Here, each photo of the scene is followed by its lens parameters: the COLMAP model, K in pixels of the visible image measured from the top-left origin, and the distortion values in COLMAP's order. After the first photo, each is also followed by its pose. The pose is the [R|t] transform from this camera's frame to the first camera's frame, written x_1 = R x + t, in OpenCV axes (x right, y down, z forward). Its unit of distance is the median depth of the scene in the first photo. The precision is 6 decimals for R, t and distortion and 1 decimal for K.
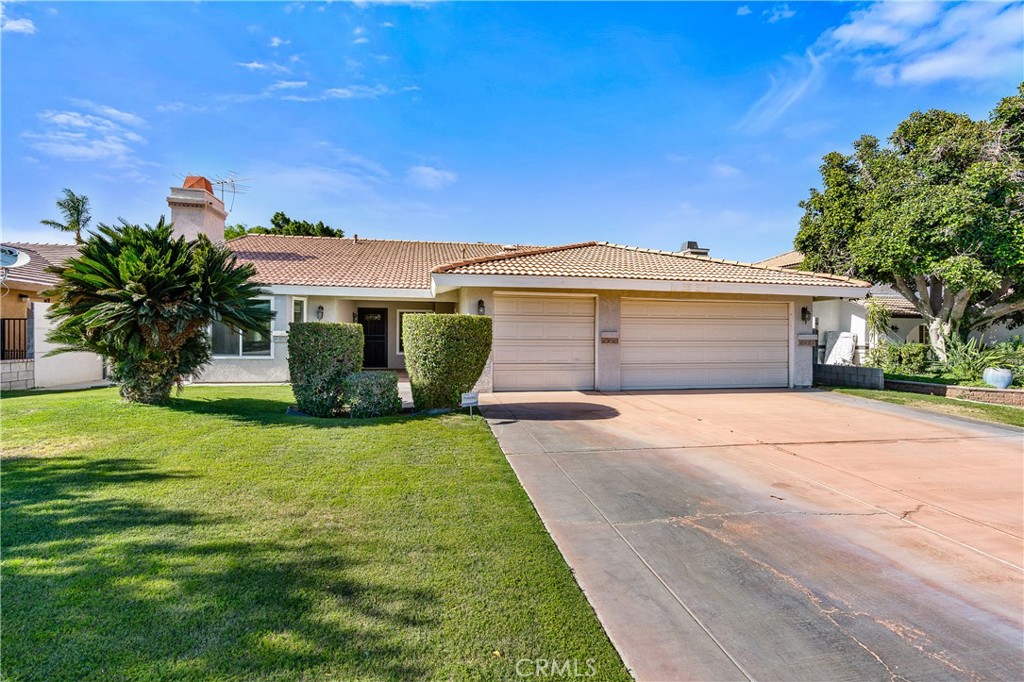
lens RADIAL K [[476.8, 0, 507.9], [0, 476.8, 335.4], [0, 0, 1]] dist [-0.000528, 0.000333]
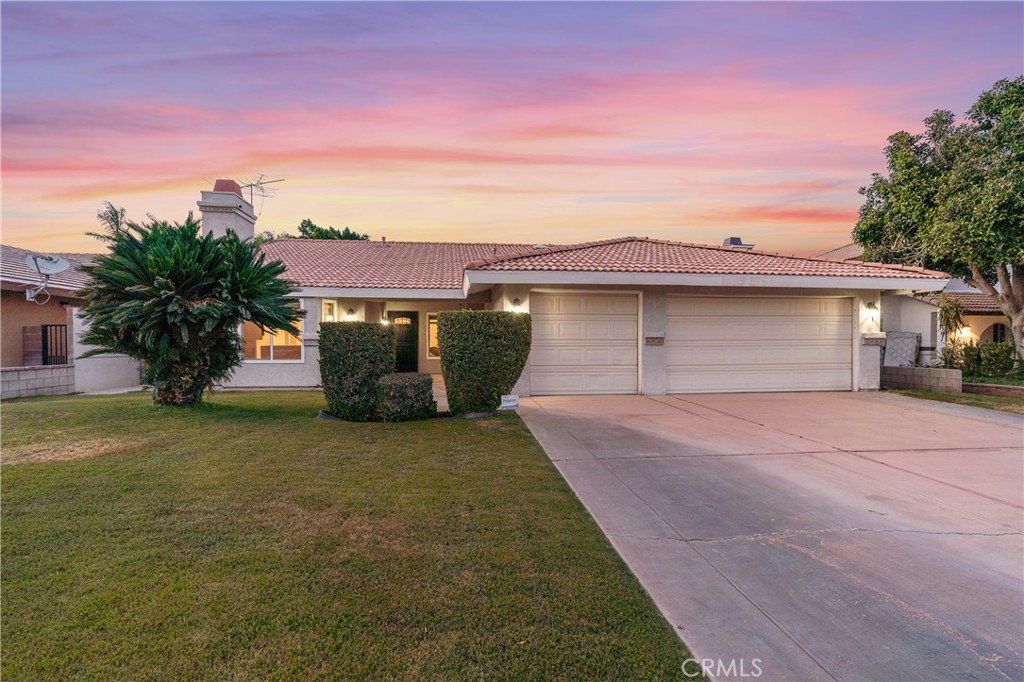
lens RADIAL K [[476.8, 0, 499.1], [0, 476.8, 348.7], [0, 0, 1]] dist [-0.000528, 0.000333]
pose [[0.997690, -0.009127, -0.067311, -0.033494], [0.009770, 0.999910, 0.009242, 0.019904], [0.067221, -0.009878, 0.997689, 0.065217]]
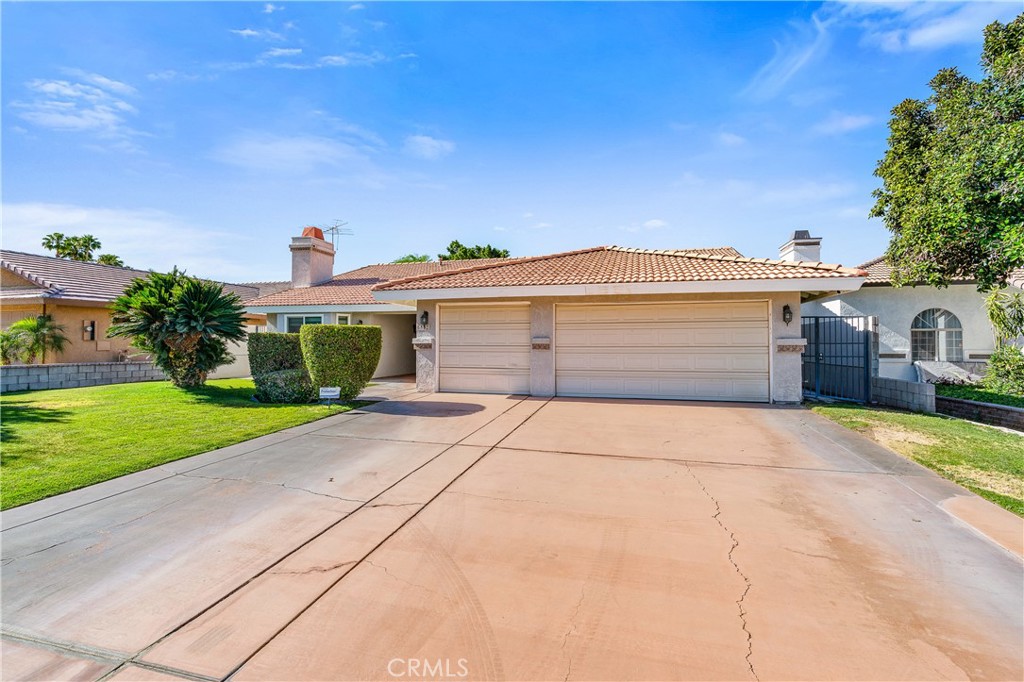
lens RADIAL K [[476.8, 0, 562.3], [0, 476.8, 345.0], [0, 0, 1]] dist [-0.000528, 0.000333]
pose [[0.900980, -0.004265, -0.433839, 0.854809], [0.003548, 0.999991, -0.002463, 0.013109], [0.433845, 0.000680, 0.900987, 0.124499]]
